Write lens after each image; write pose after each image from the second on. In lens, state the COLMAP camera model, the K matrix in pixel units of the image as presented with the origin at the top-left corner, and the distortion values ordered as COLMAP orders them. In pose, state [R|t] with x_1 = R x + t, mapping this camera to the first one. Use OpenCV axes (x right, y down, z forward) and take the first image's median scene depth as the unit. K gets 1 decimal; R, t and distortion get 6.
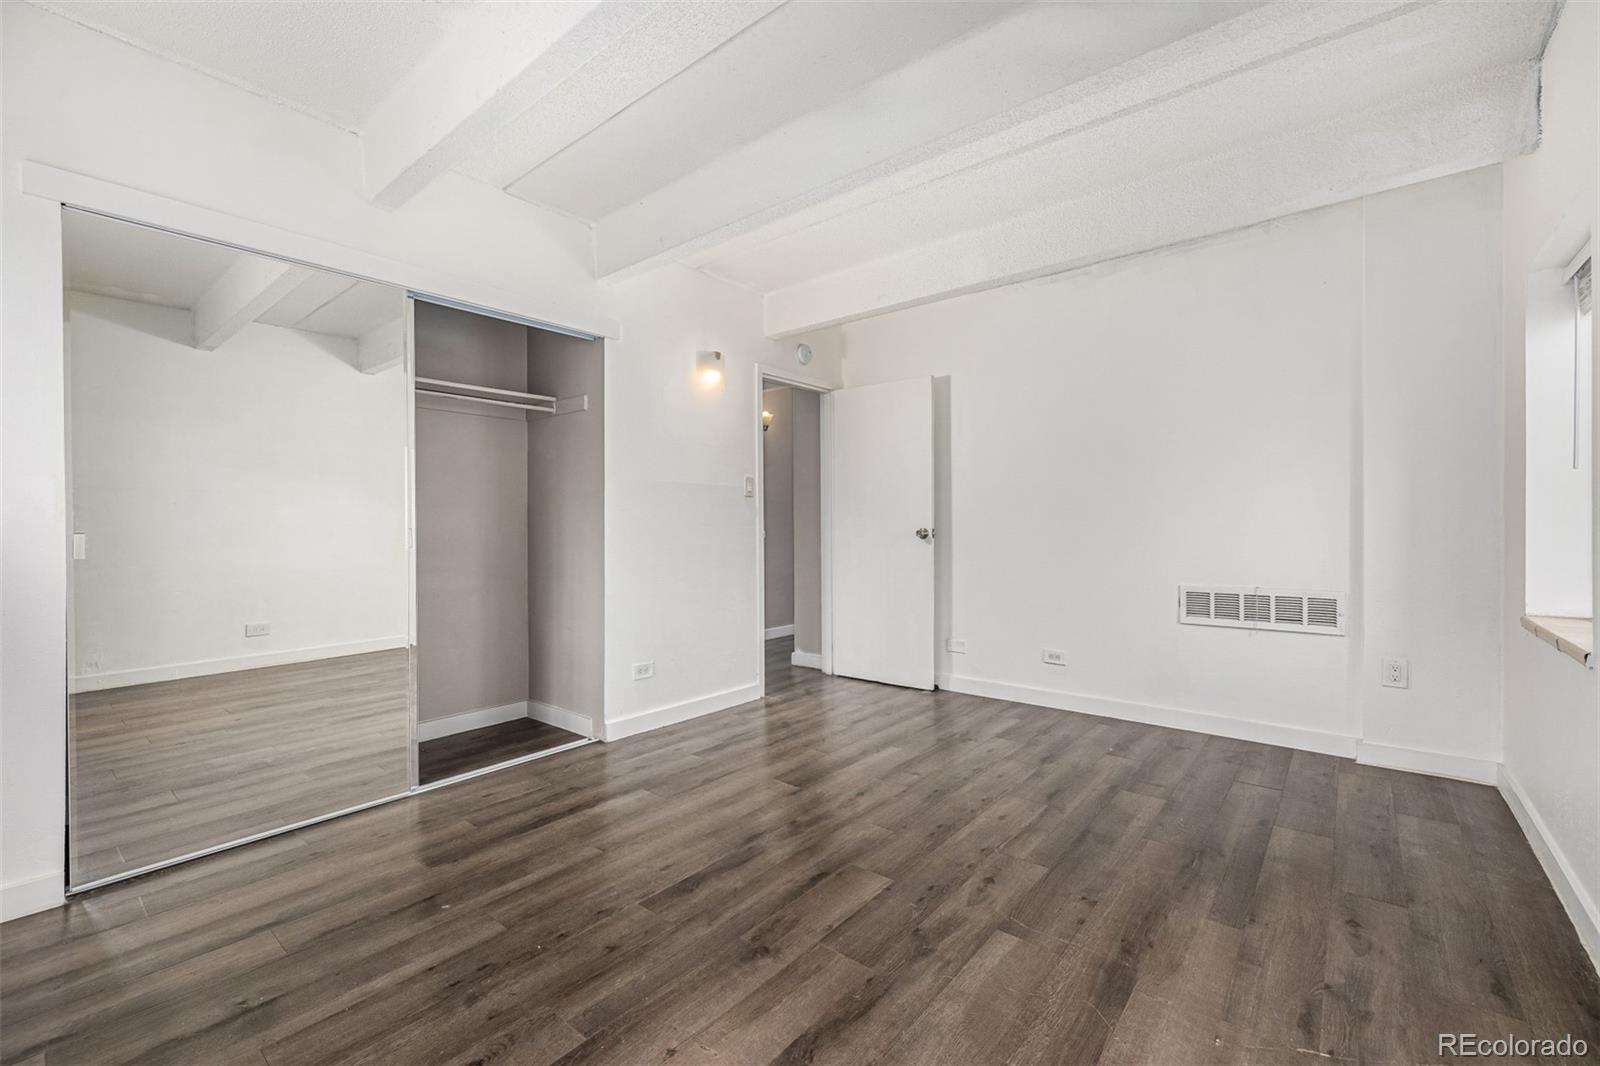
lens RADIAL K [[682.2, 0, 804.6], [0, 682.2, 526.1], [0, 0, 1]] dist [-0.001401, -0.000143]
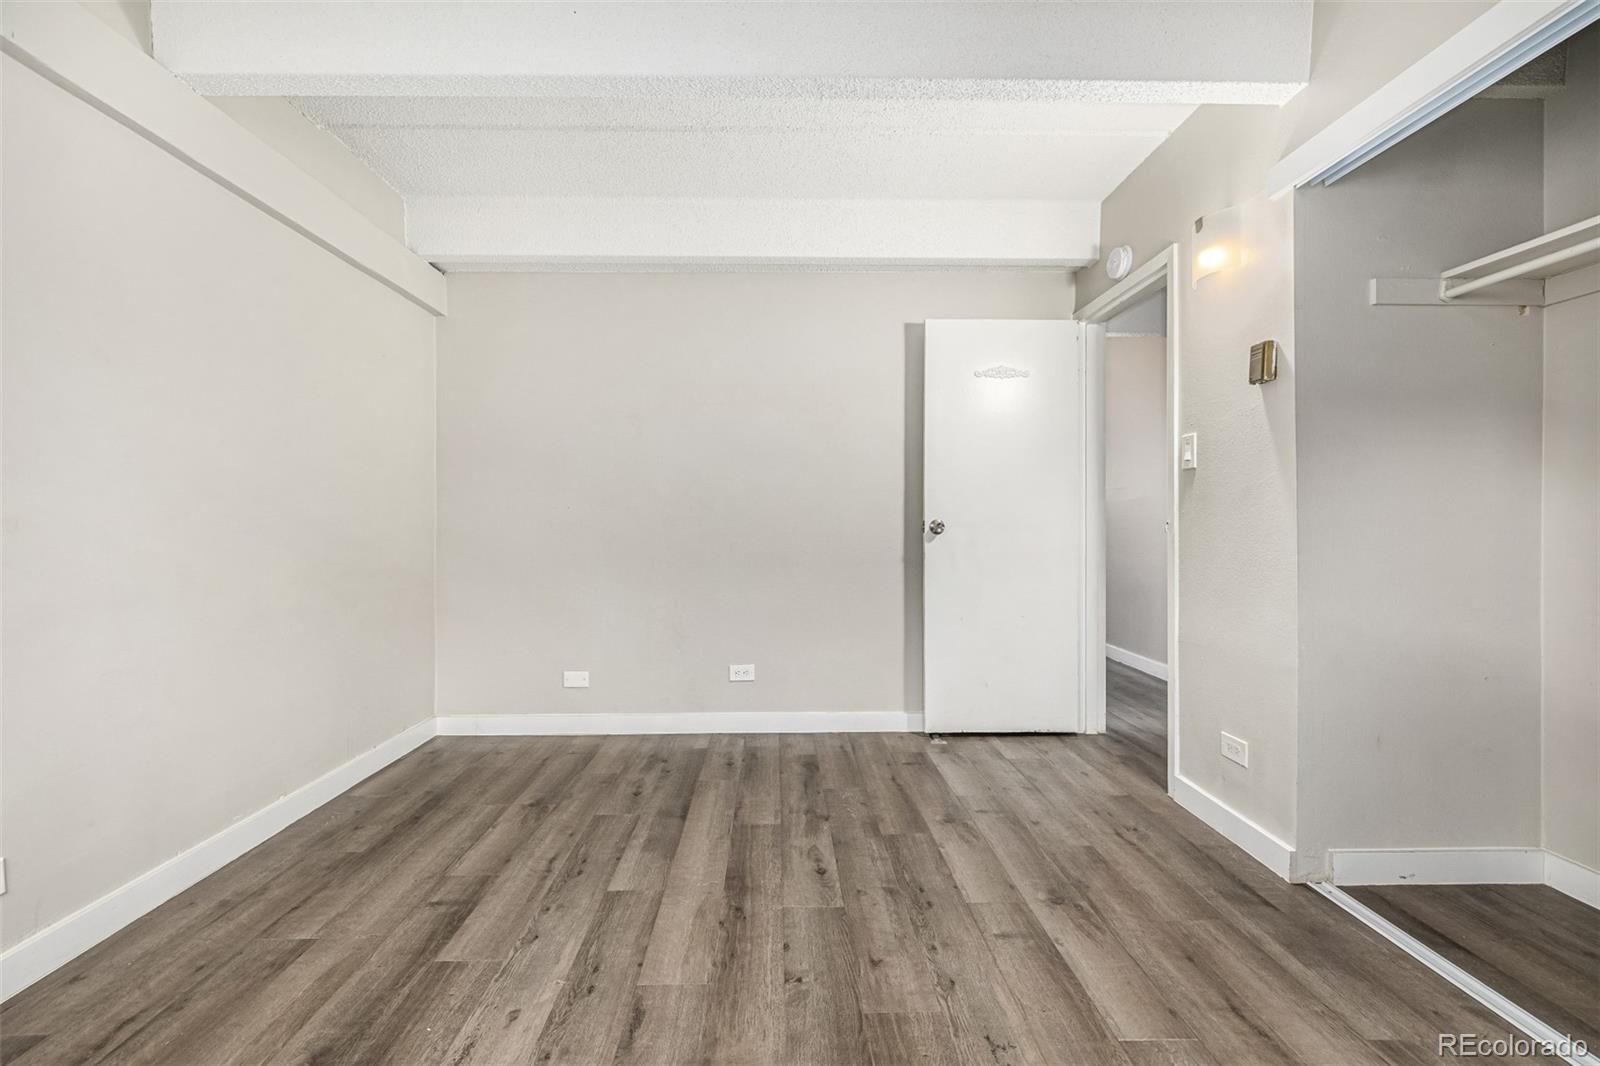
lens RADIAL K [[682.2, 0, 799.7], [0, 682.2, 529.0], [0, 0, 1]] dist [-0.001401, -0.000143]
pose [[-0.758156, -0.000254, -0.652074, 1.149598], [-0.007565, 0.999936, 0.008406, 0.002374], [0.652030, 0.011305, -0.758109, 1.951062]]
